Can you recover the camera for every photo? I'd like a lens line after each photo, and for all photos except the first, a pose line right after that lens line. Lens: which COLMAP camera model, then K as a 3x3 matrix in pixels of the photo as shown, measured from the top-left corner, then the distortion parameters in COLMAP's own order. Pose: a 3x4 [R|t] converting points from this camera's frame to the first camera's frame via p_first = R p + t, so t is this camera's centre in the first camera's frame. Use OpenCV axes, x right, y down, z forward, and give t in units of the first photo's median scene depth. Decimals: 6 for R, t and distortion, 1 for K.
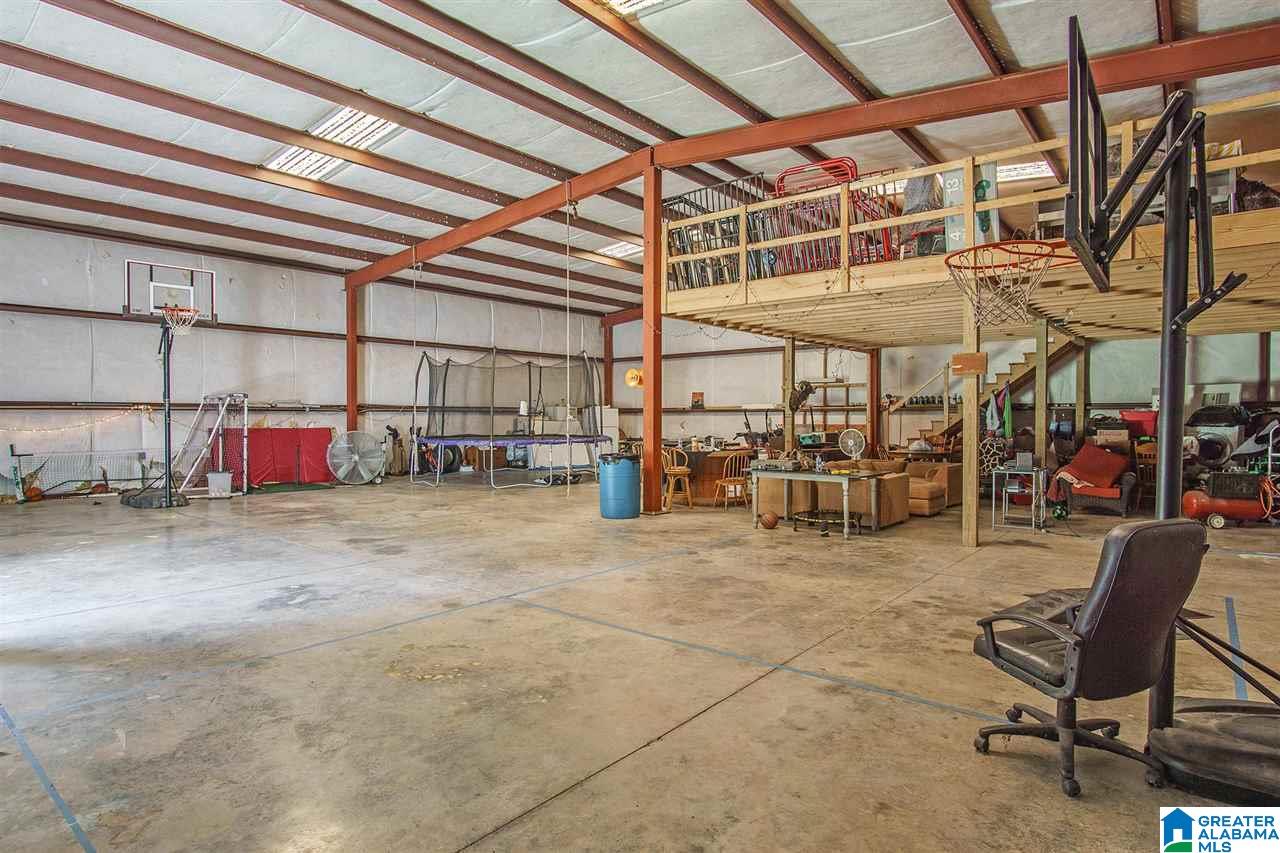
lens RADIAL K [[716.2, 0, 642.3], [0, 716.2, 420.7], [0, 0, 1]] dist [-0.025856, 0.000586]
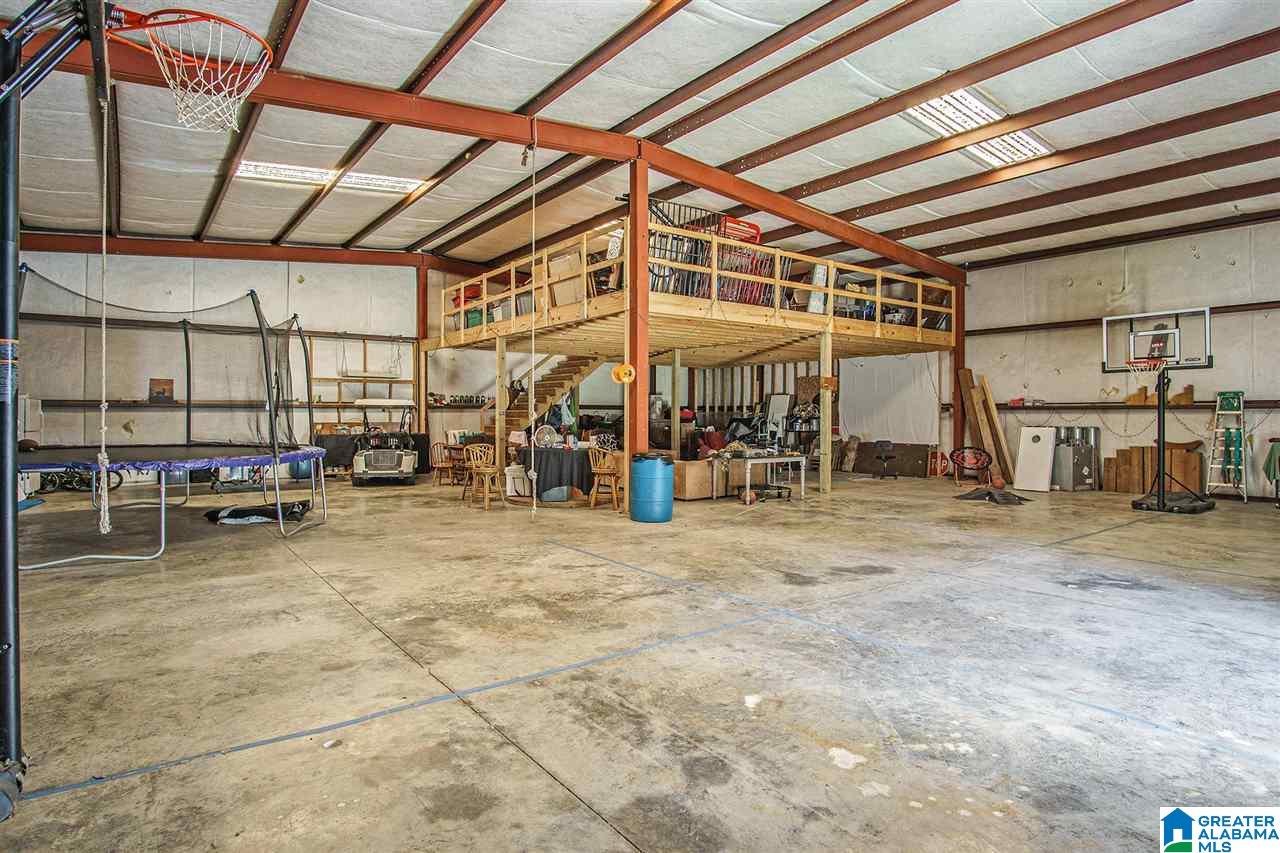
lens RADIAL K [[716.2, 0, 642.3], [0, 716.2, 420.7], [0, 0, 1]] dist [-0.025856, 0.000586]
pose [[0.276462, -0.003306, 0.961019, -0.866751], [-0.001422, 0.999992, 0.003850, -0.004149], [-0.961024, -0.002431, 0.276455, 0.687278]]
